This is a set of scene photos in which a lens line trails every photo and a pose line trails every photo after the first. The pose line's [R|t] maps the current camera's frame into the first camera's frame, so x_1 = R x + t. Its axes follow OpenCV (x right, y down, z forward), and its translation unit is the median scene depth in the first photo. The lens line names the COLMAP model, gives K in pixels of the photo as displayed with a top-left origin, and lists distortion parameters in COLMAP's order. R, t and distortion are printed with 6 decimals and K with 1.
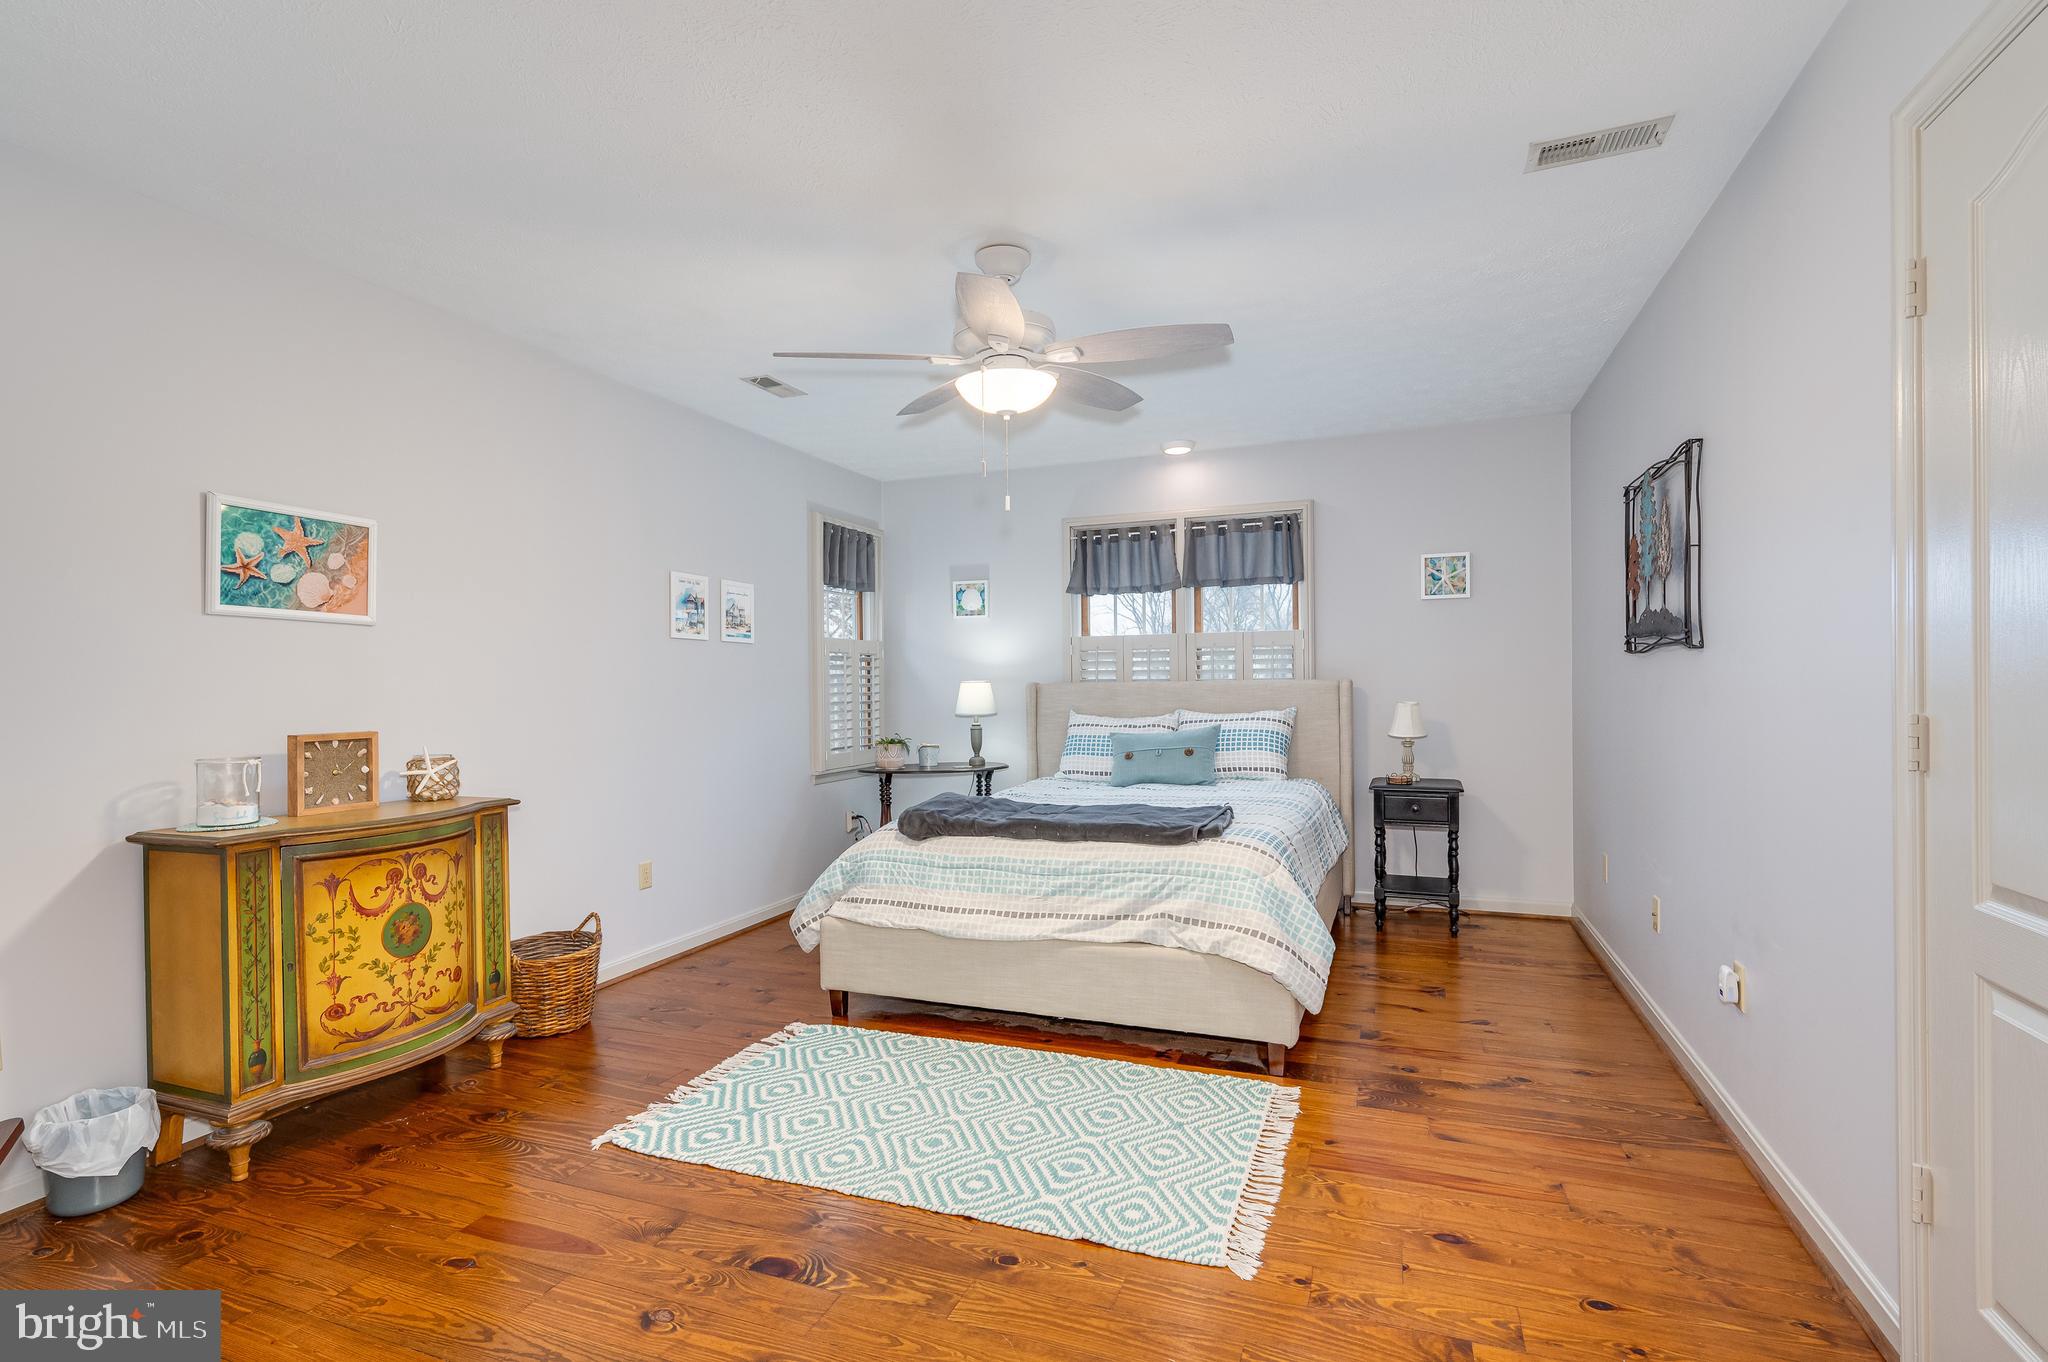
lens RADIAL K [[1006.0, 0, 1028.0], [0, 1006.0, 692.4], [0, 0, 1]] dist [-0.001661, -0.000128]
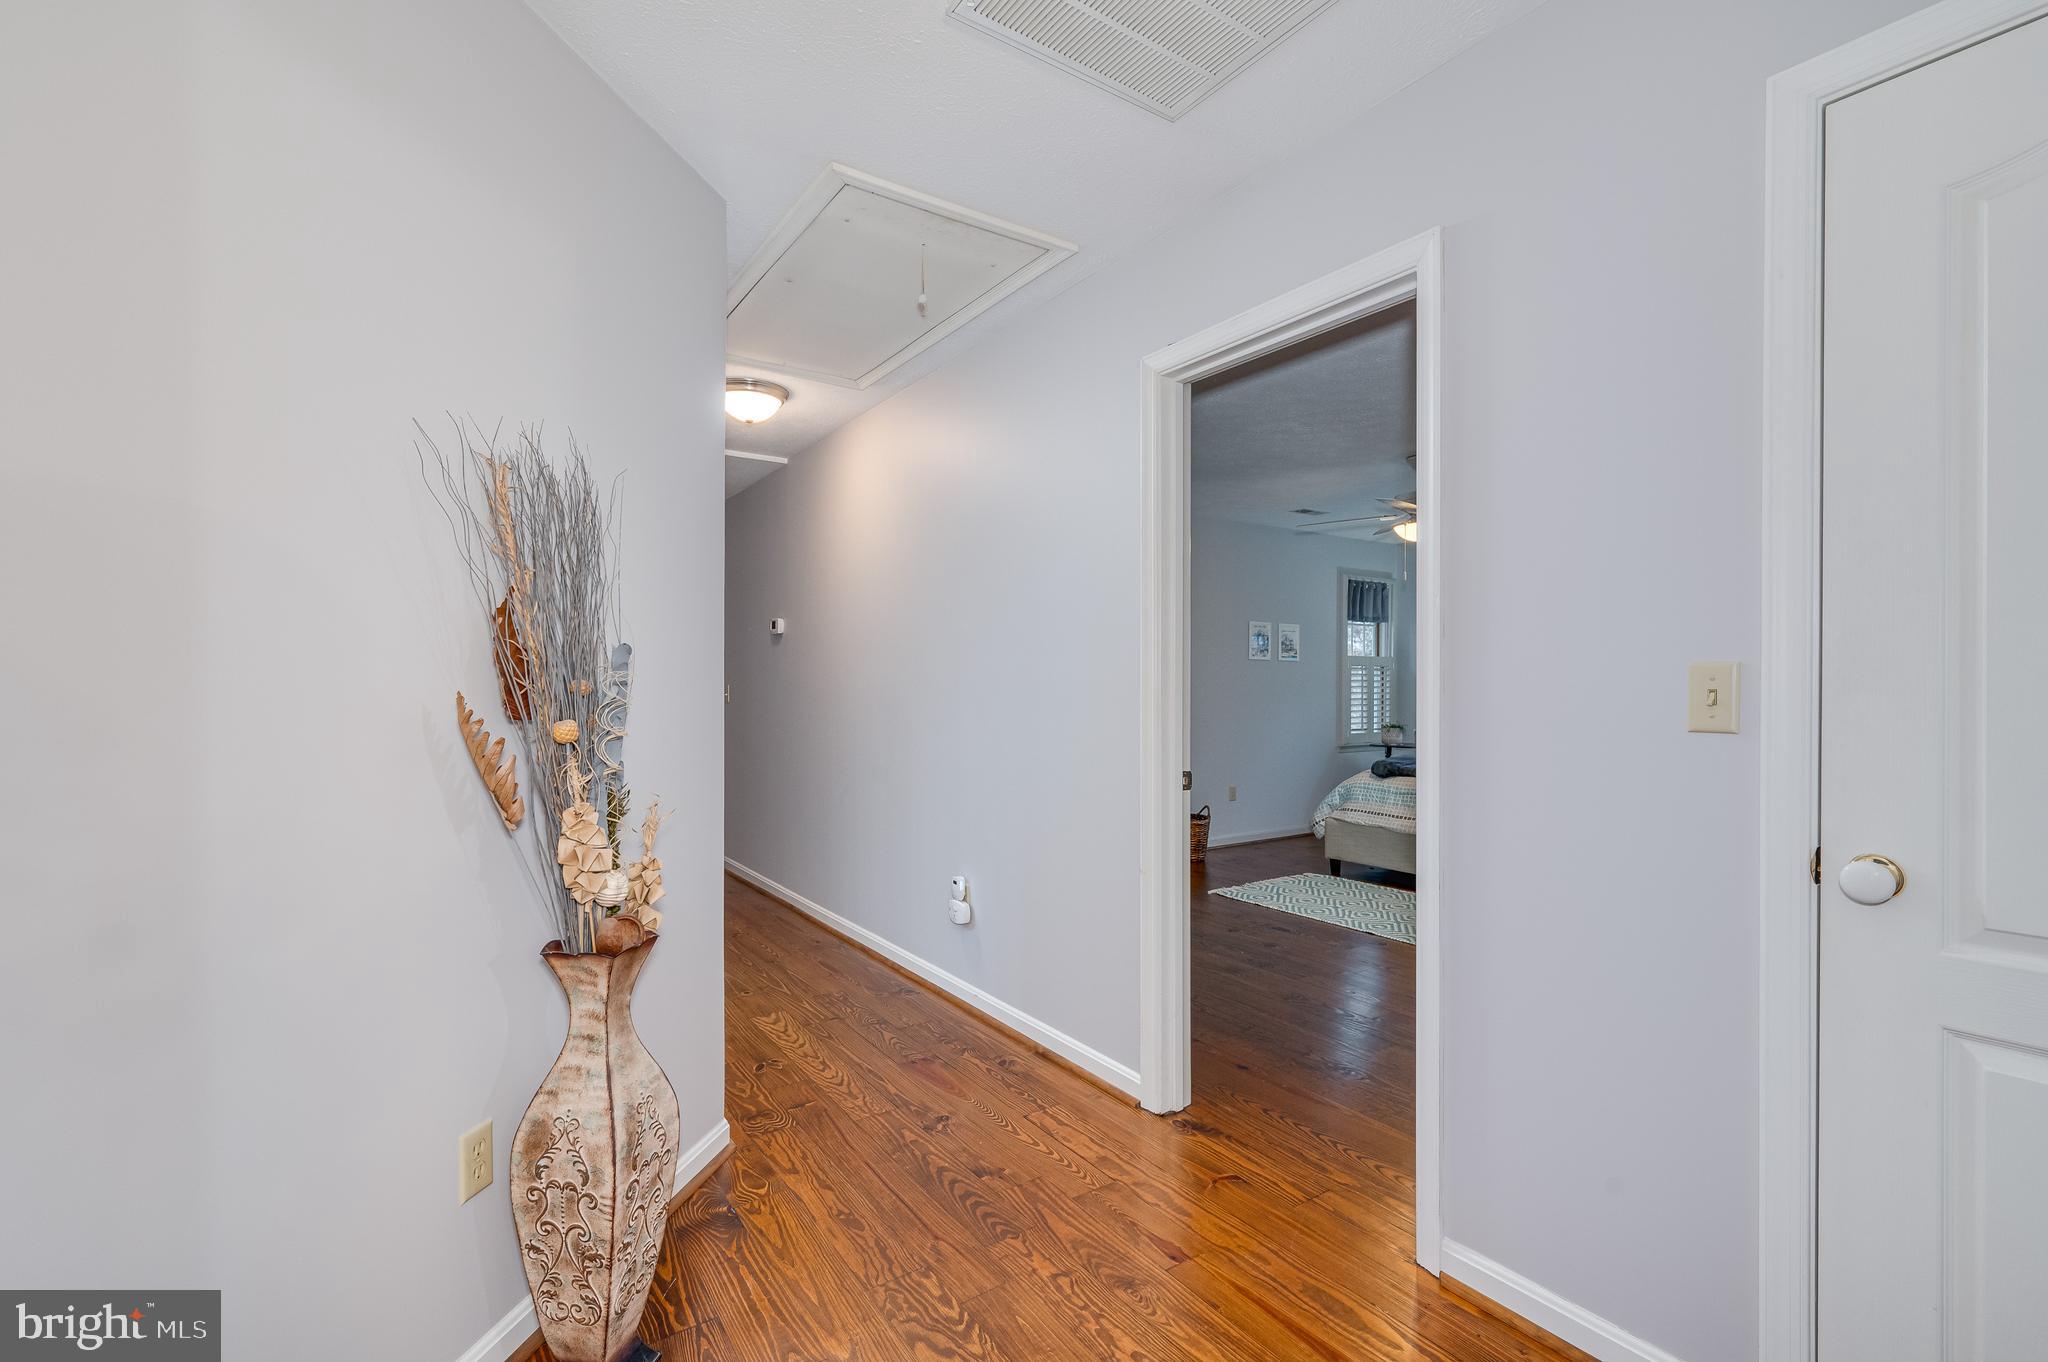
lens RADIAL K [[898.4, 0, 1046.3], [0, 898.4, 691.3], [0, 0, 1]] dist [0.001195, 0.000104]
pose [[0.841597, 0.016910, -0.539842, 0.184643], [-0.016272, 0.999850, 0.005951, -0.002328], [0.539861, 0.003776, 0.841745, -0.483308]]
